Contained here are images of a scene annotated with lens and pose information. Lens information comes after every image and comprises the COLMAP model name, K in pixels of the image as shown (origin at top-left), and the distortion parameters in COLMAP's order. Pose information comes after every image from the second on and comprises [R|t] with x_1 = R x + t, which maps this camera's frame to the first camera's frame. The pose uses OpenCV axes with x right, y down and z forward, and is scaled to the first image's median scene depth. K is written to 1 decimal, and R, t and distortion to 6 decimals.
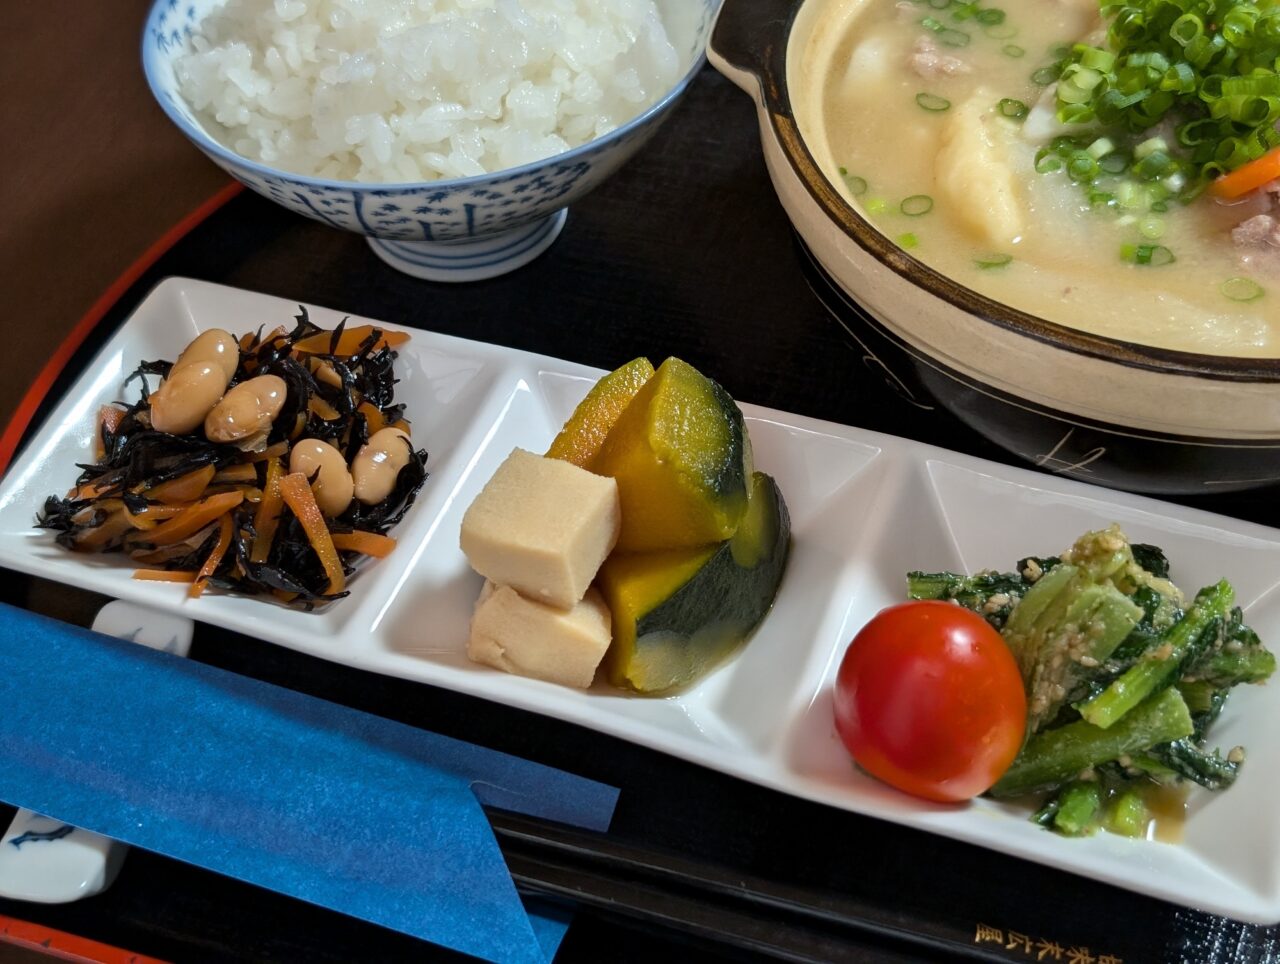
lens RADIAL K [[2059.3, 0, 614.3], [0, 2059.3, 482.8], [0, 0, 1]] dist [0.249230, -1.377370]
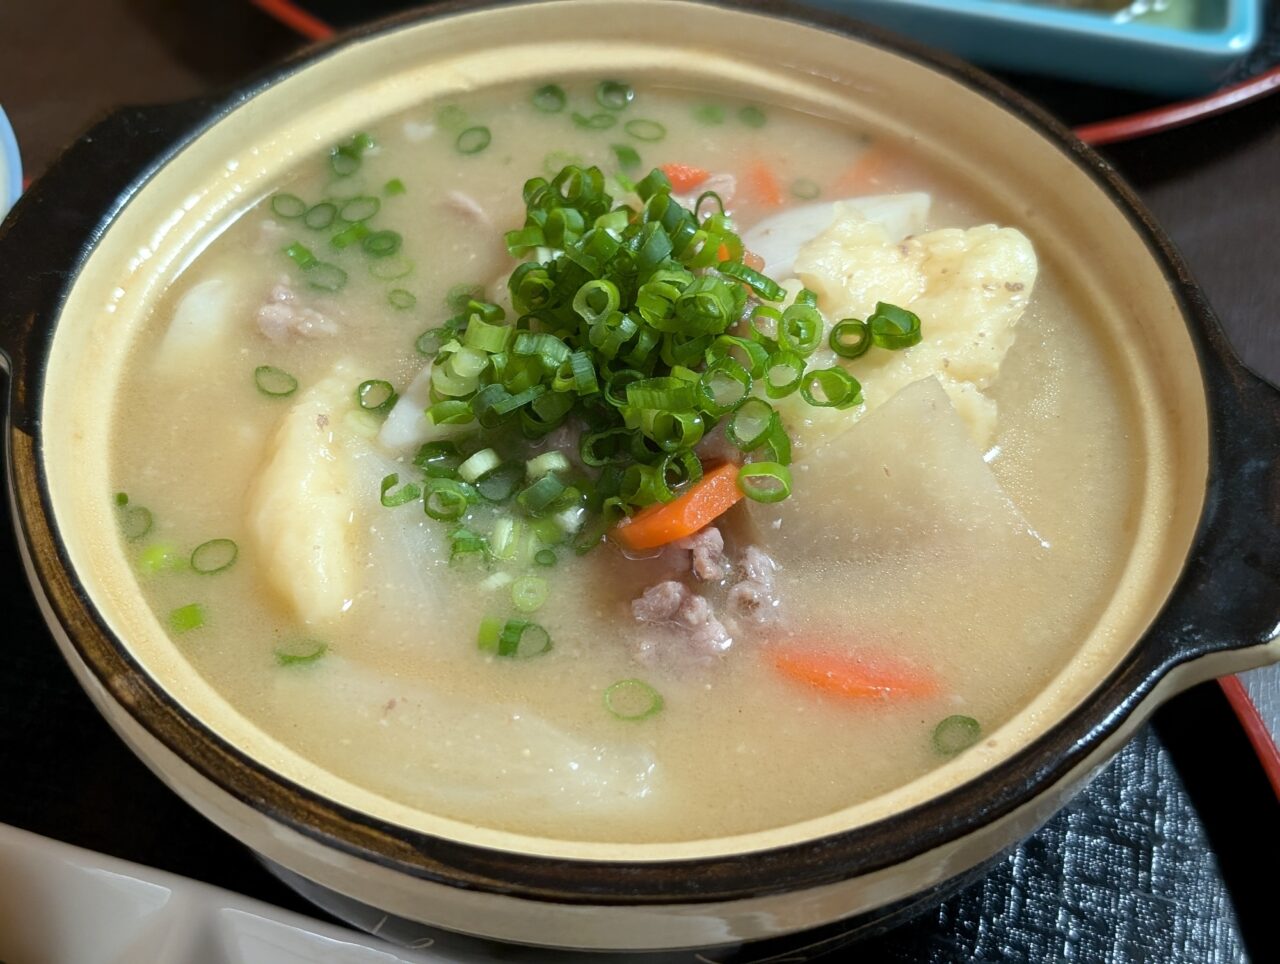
lens RADIAL K [[2059.3, 0, 614.3], [0, 2059.3, 482.8], [0, 0, 1]] dist [0.249230, -1.377370]
pose [[0.997048, -0.017043, 0.074867, 0.230099], [0.013683, 0.998886, 0.045159, -0.189376], [-0.075554, -0.044001, 0.996170, 0.276886]]
